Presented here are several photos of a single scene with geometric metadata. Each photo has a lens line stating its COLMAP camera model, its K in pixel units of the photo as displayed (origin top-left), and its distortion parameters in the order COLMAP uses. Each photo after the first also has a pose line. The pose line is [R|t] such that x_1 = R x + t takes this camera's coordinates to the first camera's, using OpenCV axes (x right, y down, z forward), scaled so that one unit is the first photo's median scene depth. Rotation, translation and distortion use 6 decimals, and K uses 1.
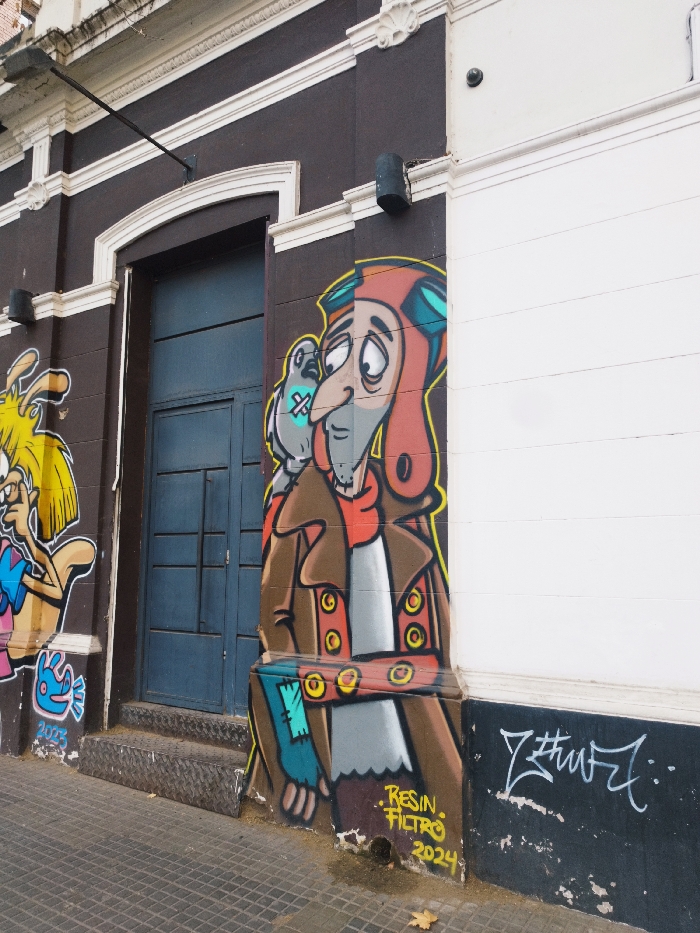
lens RADIAL K [[650.3, 0, 349.0], [0, 650.3, 465.4], [0, 0, 1]] dist [0.038595, -0.024550]
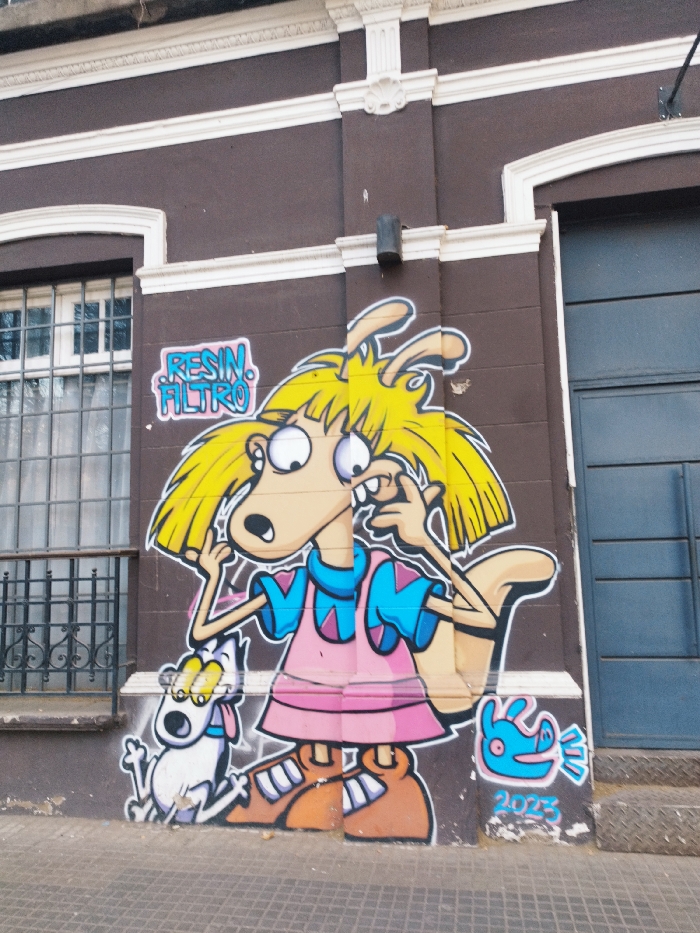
lens RADIAL K [[650.3, 0, 349.0], [0, 650.3, 466.6], [0, 0, 1]] dist [0.038595, -0.024550]
pose [[0.928746, 0.019219, 0.370218, -0.859121], [-0.019327, 0.999807, -0.003417, 0.020872], [-0.370213, -0.003981, 0.928938, 0.343573]]
